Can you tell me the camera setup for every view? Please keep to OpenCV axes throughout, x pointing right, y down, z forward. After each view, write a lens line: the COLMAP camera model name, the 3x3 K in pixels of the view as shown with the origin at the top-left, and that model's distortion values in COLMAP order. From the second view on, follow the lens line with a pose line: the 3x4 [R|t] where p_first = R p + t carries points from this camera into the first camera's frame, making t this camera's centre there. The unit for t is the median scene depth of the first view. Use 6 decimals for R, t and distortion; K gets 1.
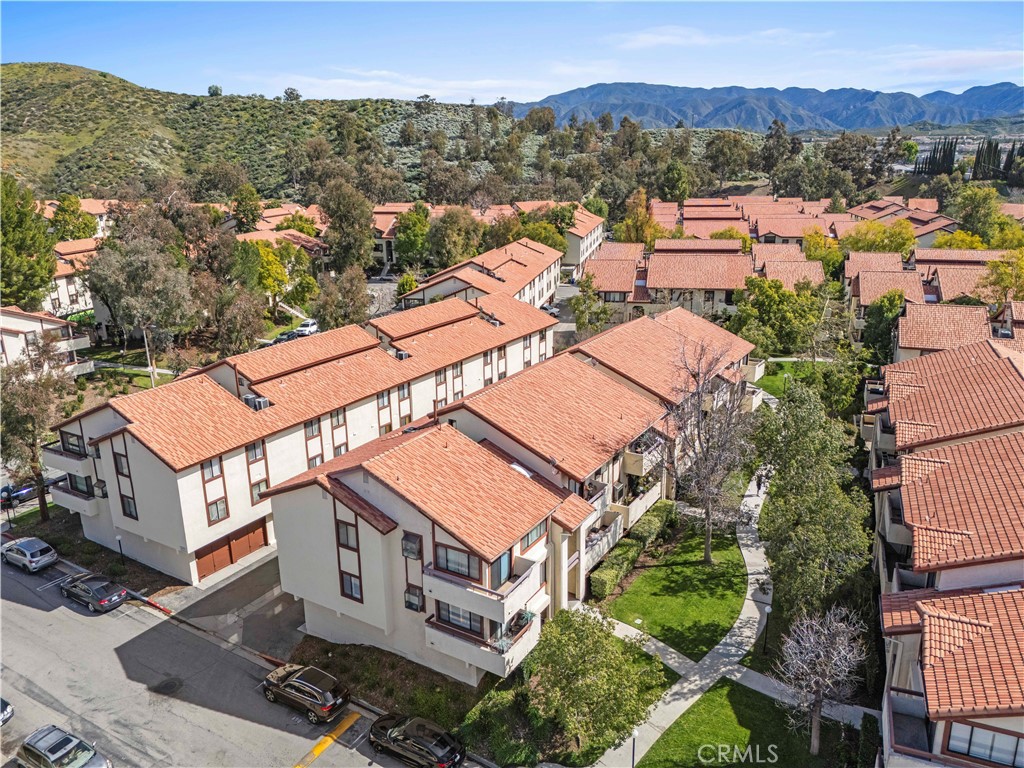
lens RADIAL K [[743.9, 0, 512.0], [0, 743.9, 384.0], [0, 0, 1]] dist [0.061941, -0.055599]
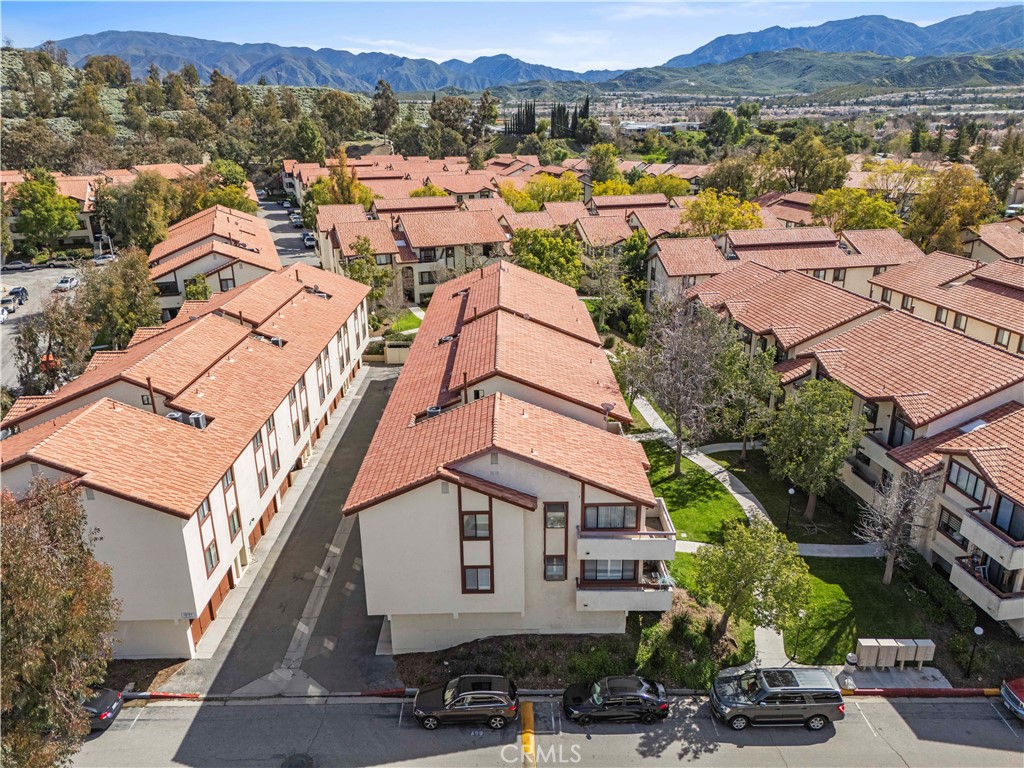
lens RADIAL K [[743.9, 0, 512.0], [0, 743.9, 384.0], [0, 0, 1]] dist [0.061941, -0.055599]
pose [[0.849327, -0.176115, 0.497622, -0.271228], [0.152531, 0.984369, 0.088044, -0.018937], [-0.505350, 0.001125, 0.862914, 0.083590]]
